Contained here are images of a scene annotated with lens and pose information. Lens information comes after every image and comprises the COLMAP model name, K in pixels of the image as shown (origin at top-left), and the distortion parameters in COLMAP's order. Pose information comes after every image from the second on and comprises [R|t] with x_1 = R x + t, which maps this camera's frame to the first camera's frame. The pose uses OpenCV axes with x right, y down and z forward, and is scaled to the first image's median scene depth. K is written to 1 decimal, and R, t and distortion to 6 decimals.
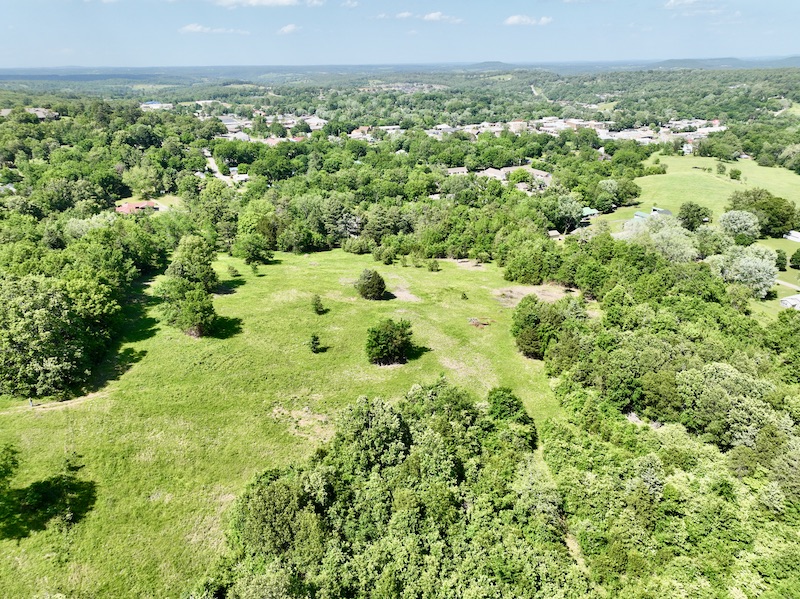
lens RADIAL K [[558.3, 0, 400.8], [0, 558.3, 299.6], [0, 0, 1]] dist [0.012881, 0.002657]
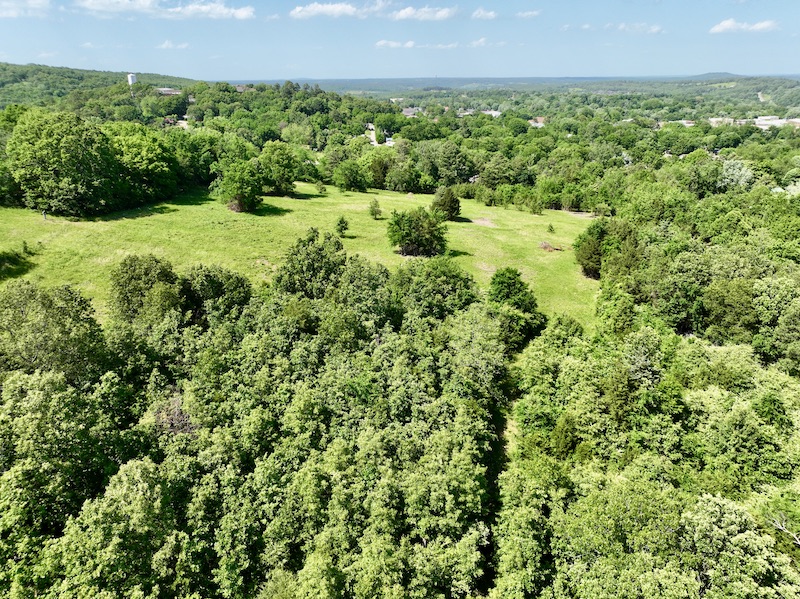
lens RADIAL K [[558.3, 0, 400.1], [0, 558.3, 298.9], [0, 0, 1]] dist [0.012881, 0.002657]
pose [[0.944611, 0.125933, -0.303068, 0.229287], [-0.131319, 0.991337, 0.002628, 0.176534], [0.300774, 0.037316, 0.952965, 0.137558]]
